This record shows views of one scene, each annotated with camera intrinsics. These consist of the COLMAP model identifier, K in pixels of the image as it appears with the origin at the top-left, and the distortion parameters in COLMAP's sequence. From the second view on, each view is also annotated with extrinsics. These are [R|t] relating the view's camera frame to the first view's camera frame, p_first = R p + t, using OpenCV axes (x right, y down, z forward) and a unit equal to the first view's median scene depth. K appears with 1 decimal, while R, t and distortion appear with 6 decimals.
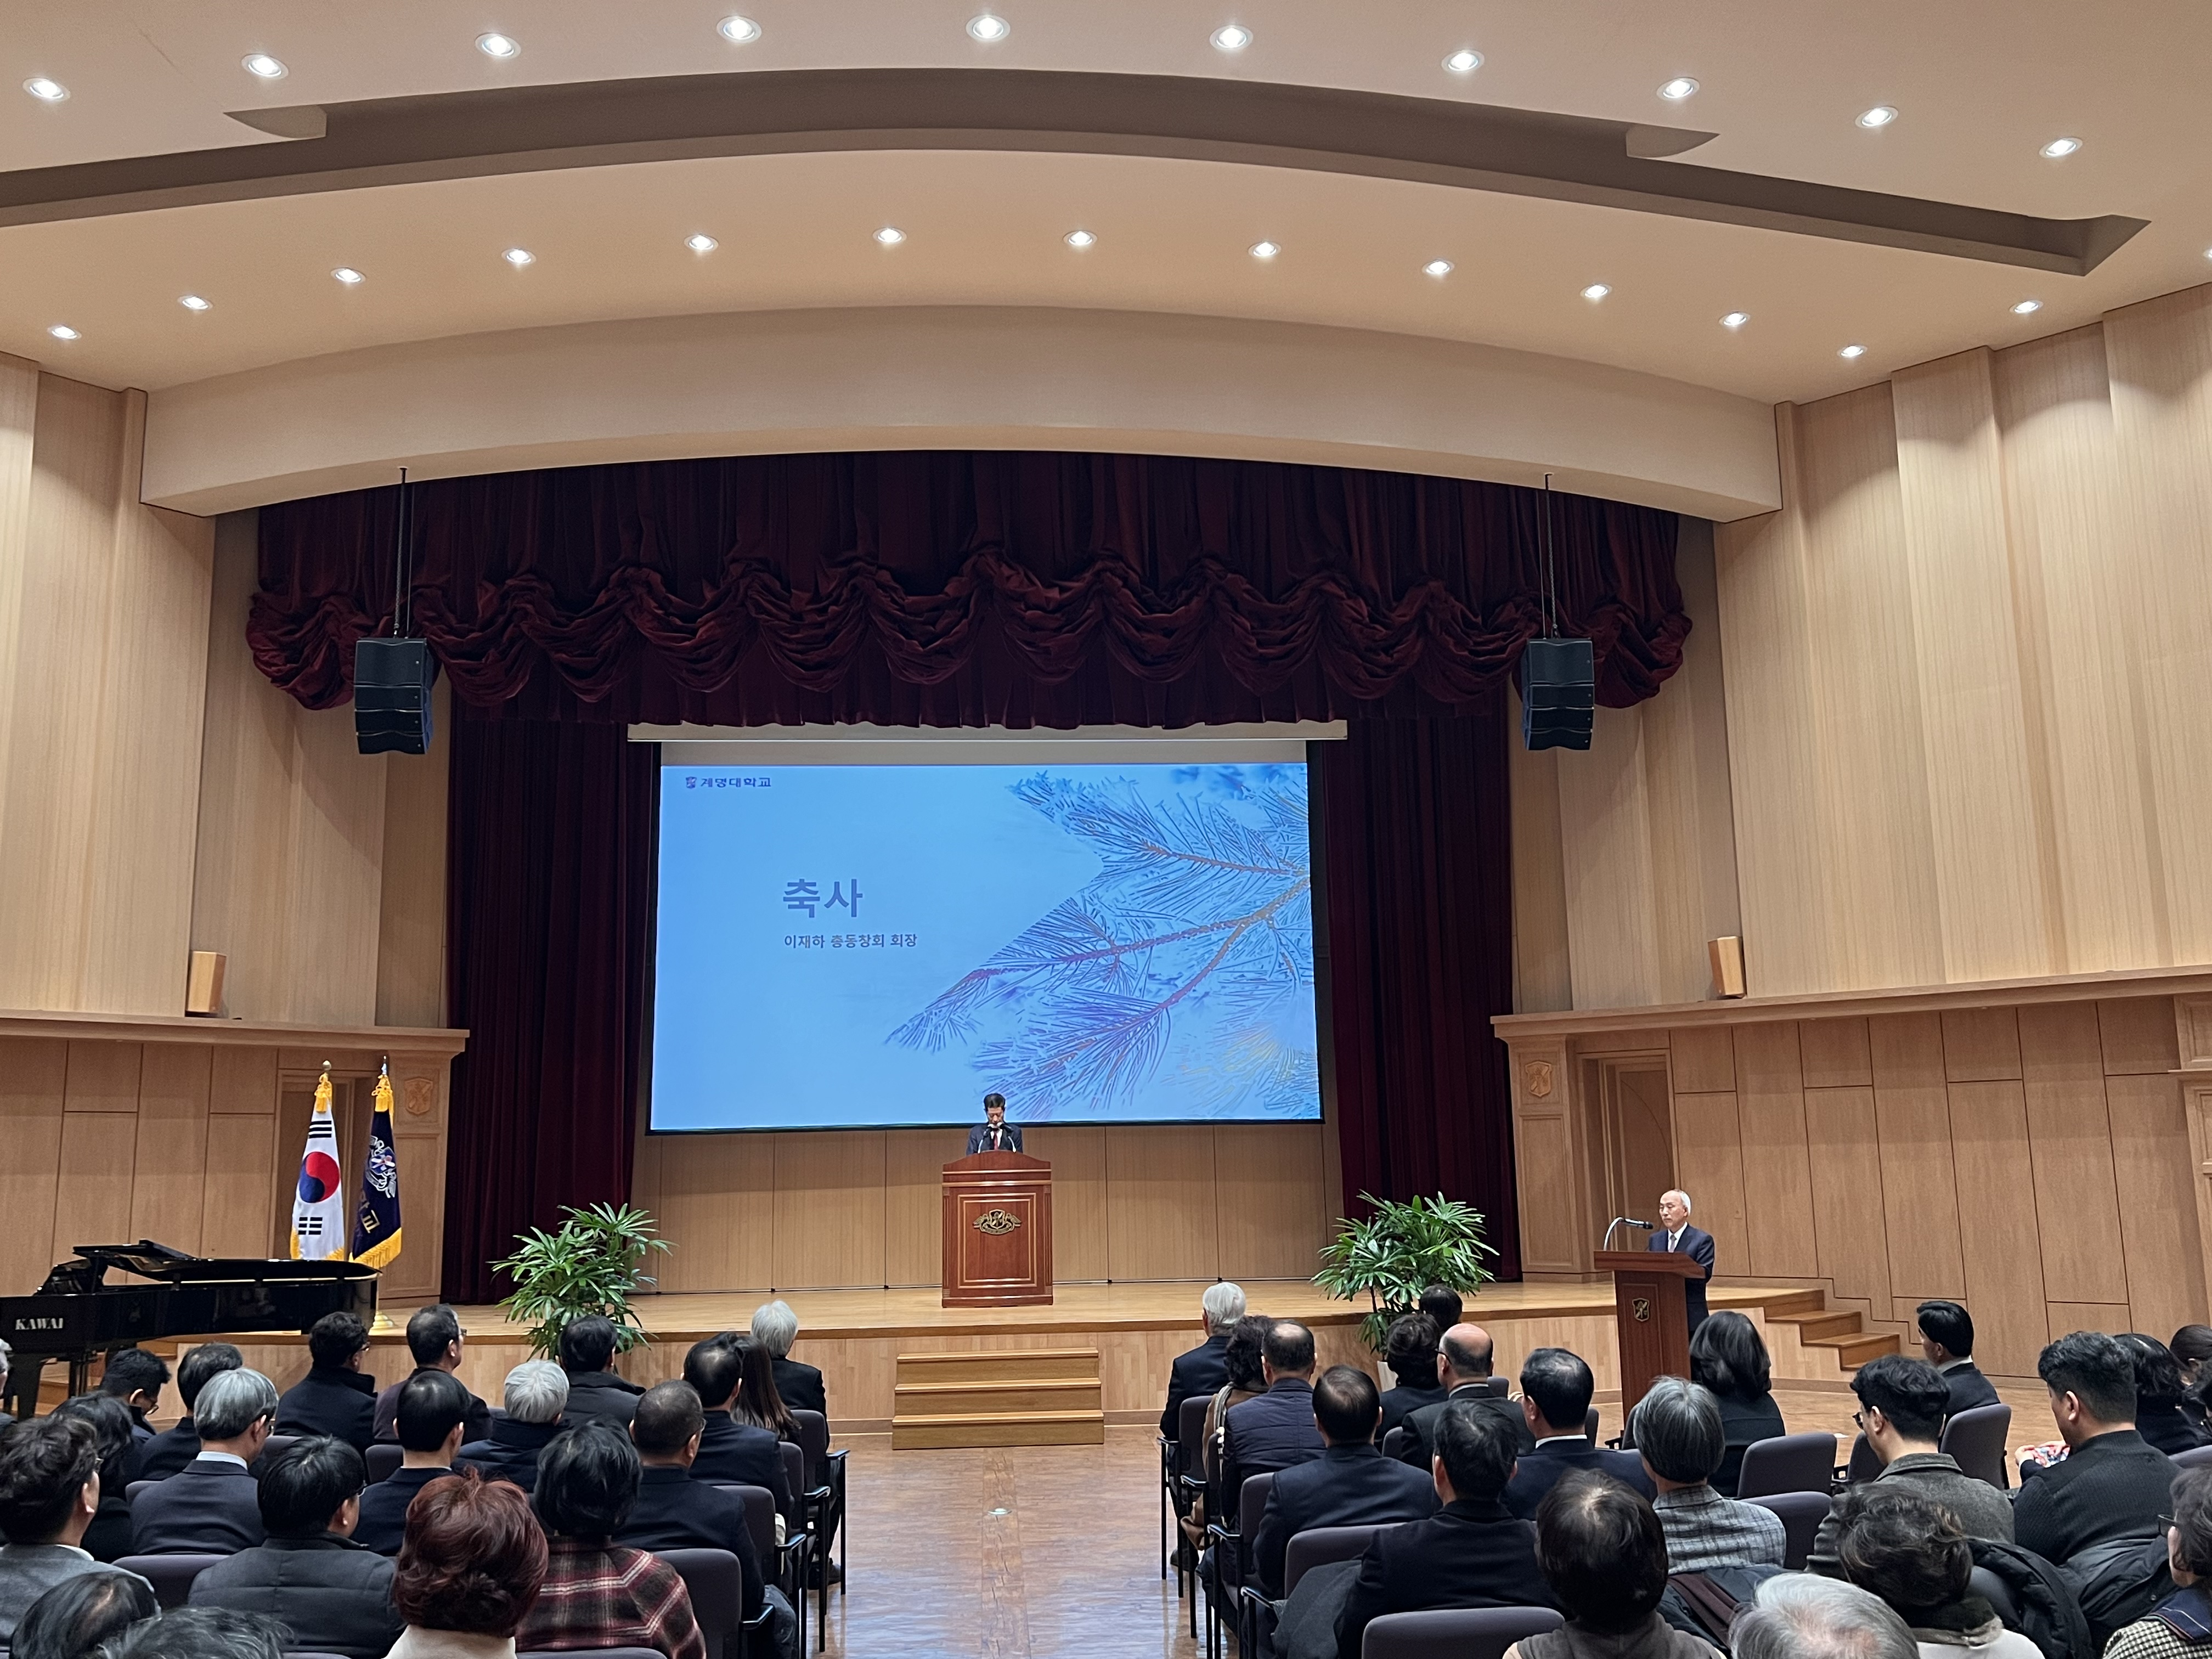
lens RADIAL K [[1947.7, 0, 1093.9], [0, 1947.7, 835.2], [0, 0, 1]] dist [0.107943, -0.165952]
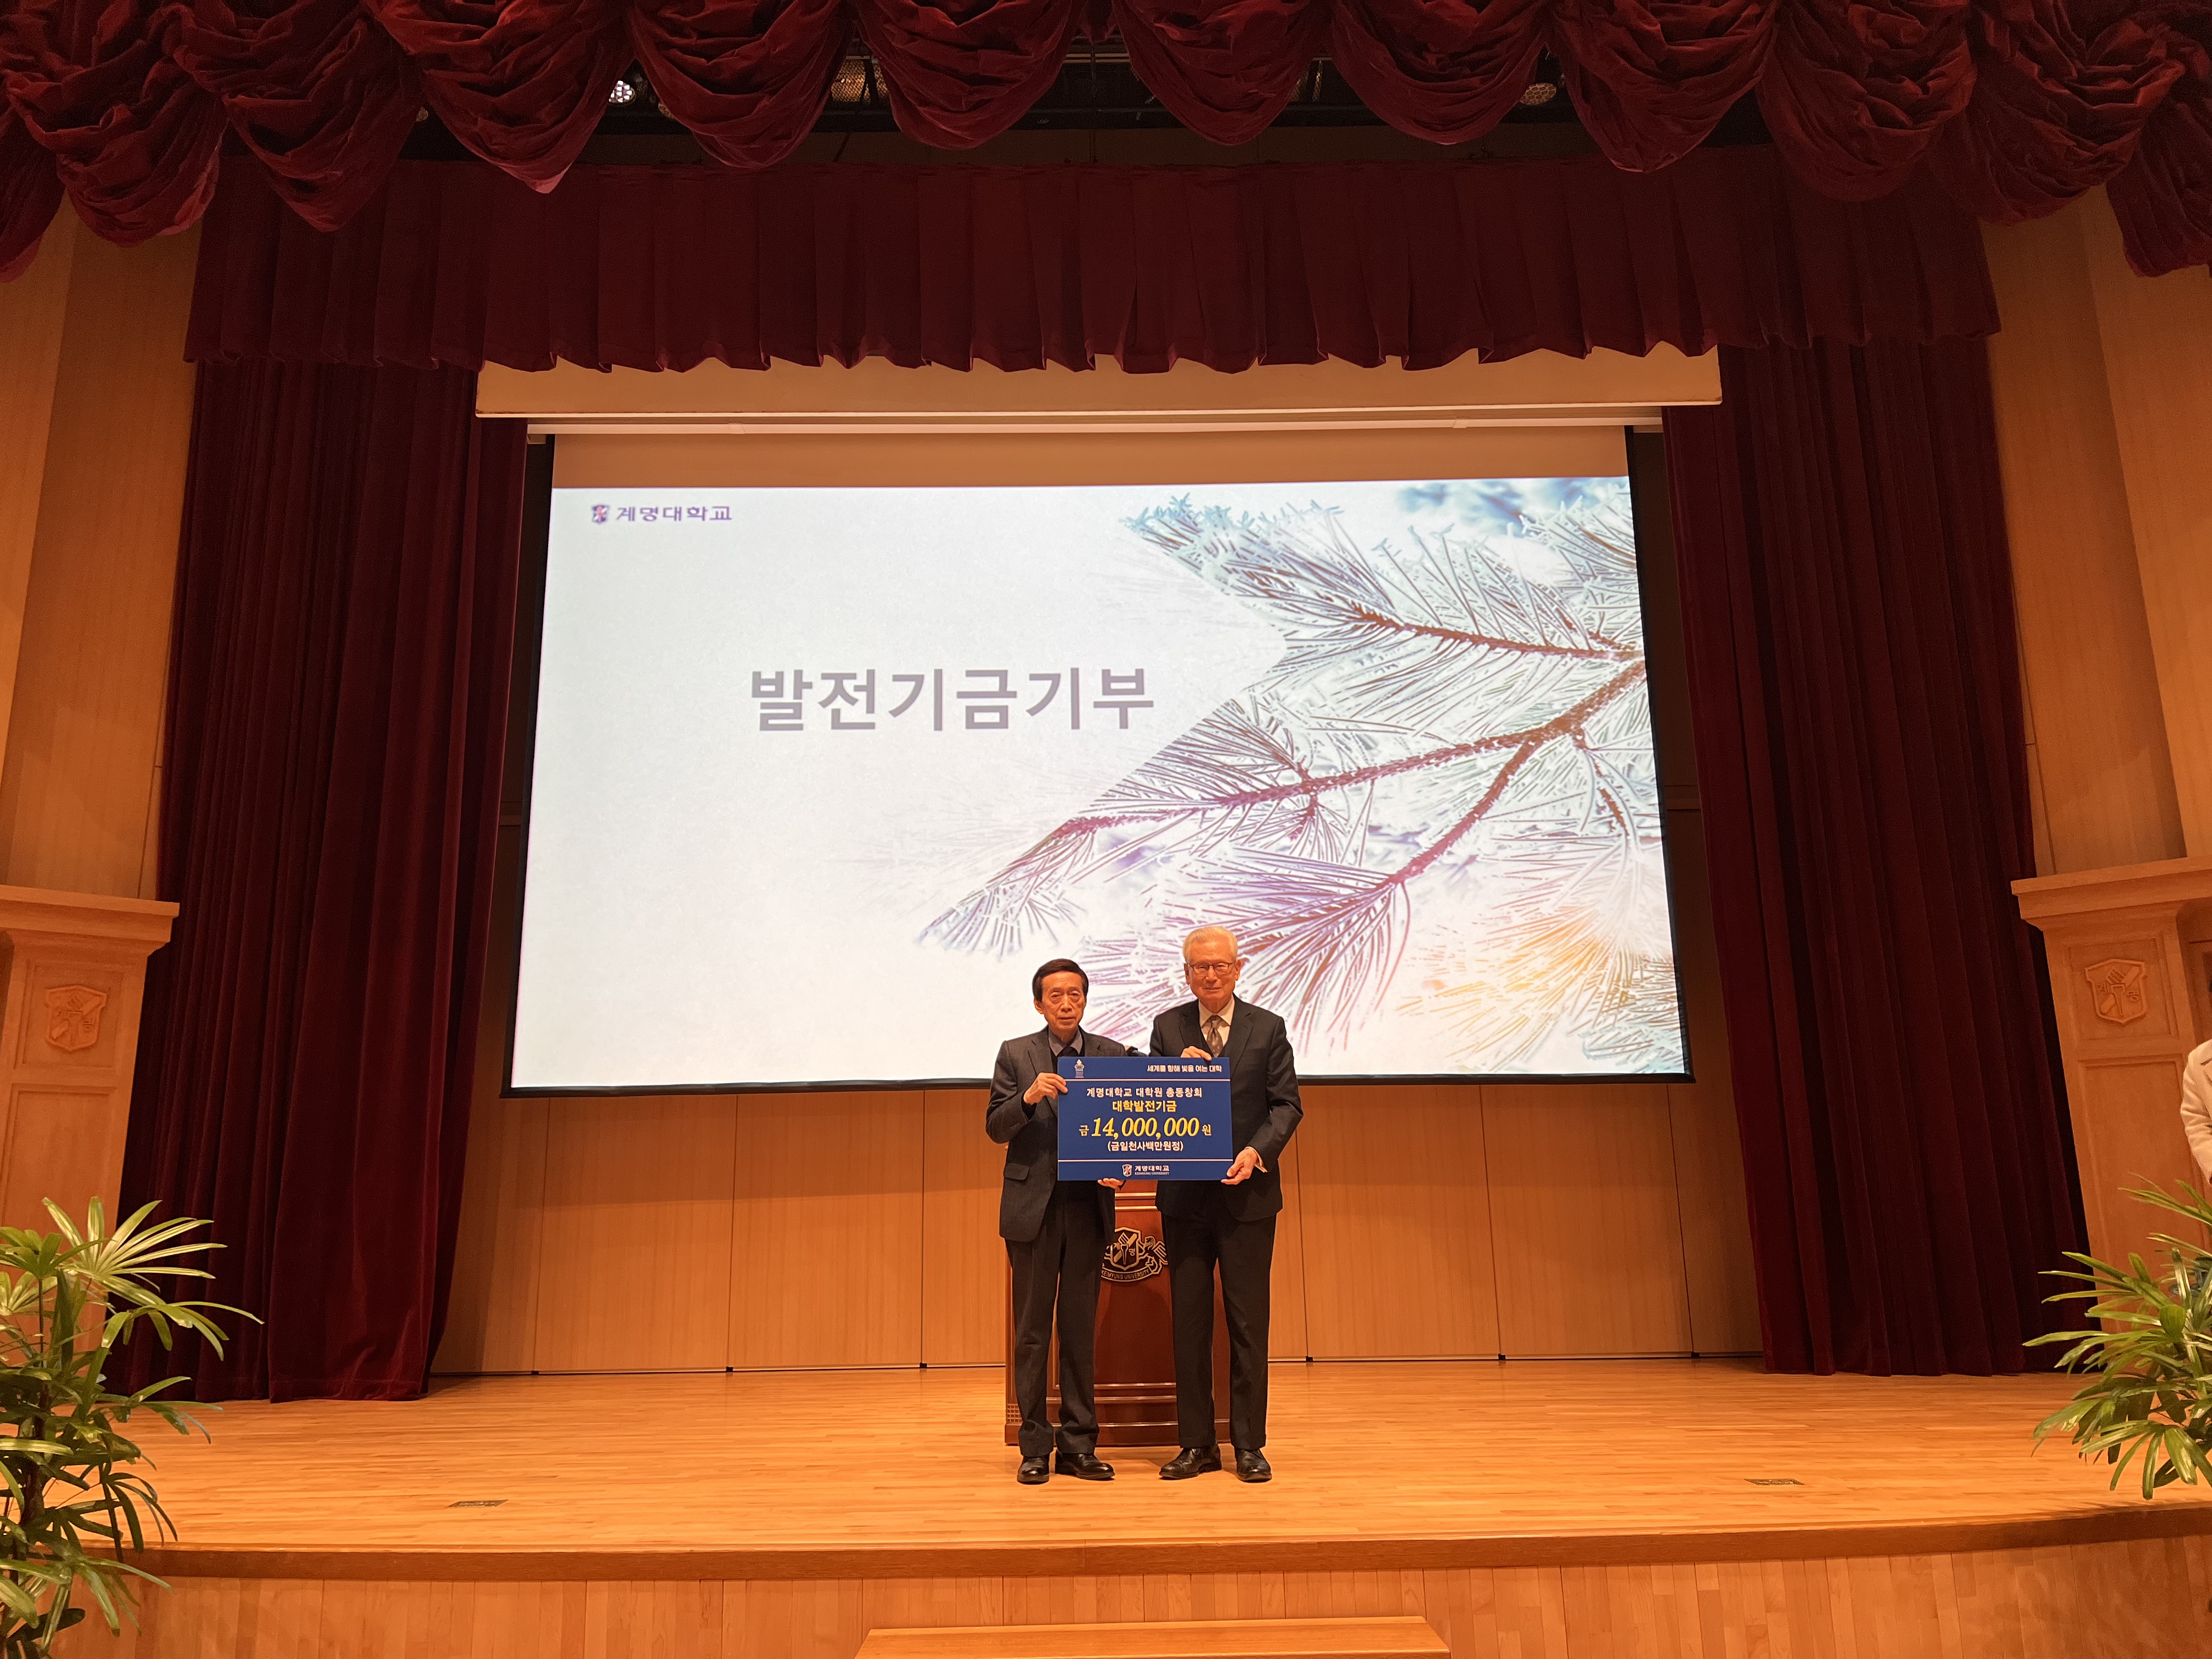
lens RADIAL K [[1657.8, 0, 1088.9], [0, 1657.8, 832.2], [0, 0, 1]] dist [0.076797, -0.089617]
pose [[0.998805, -0.007805, -0.048247, -0.034855], [0.005289, 0.998630, -0.052067, 0.108820], [0.048587, 0.051750, 0.997477, 0.551916]]
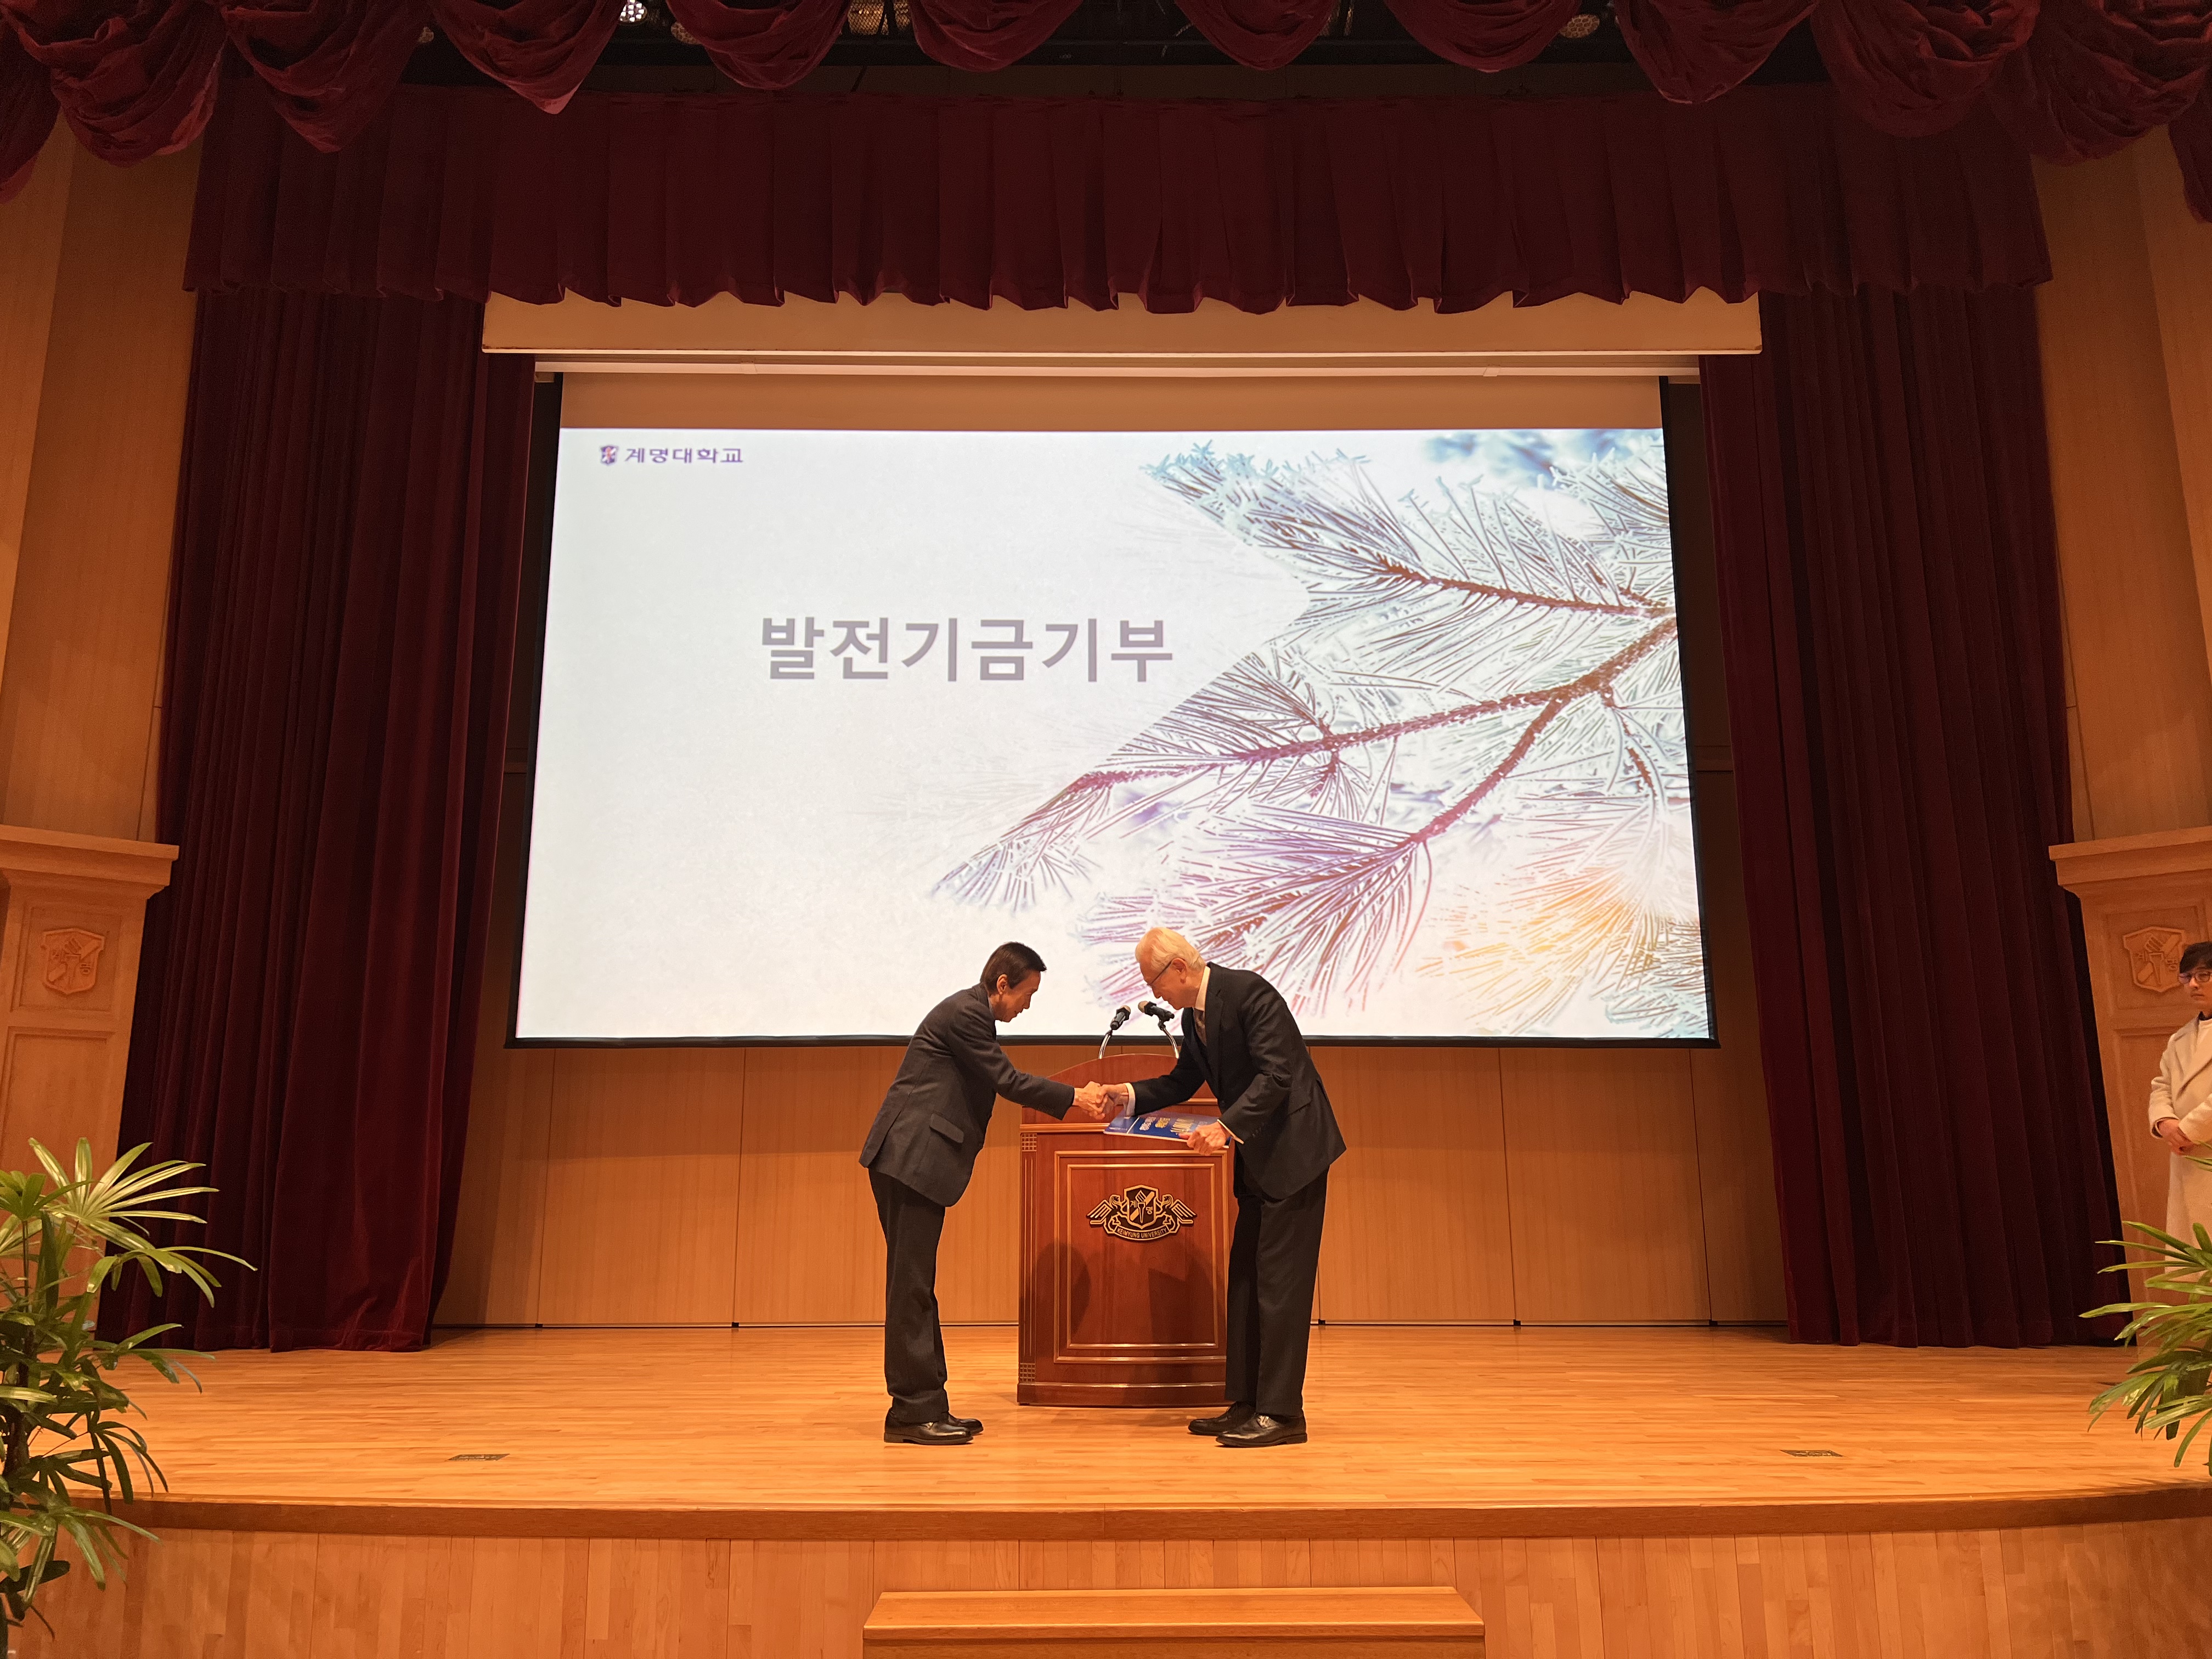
lens RADIAL K [[1657.8, 0, 1089.5], [0, 1657.8, 835.3], [0, 0, 1]] dist [0.076797, -0.089617]
pose [[0.998648, 0.005388, -0.051702, -0.038441], [-0.006915, 0.999544, -0.029384, 0.111870], [0.051520, 0.029702, 0.998230, 0.562297]]
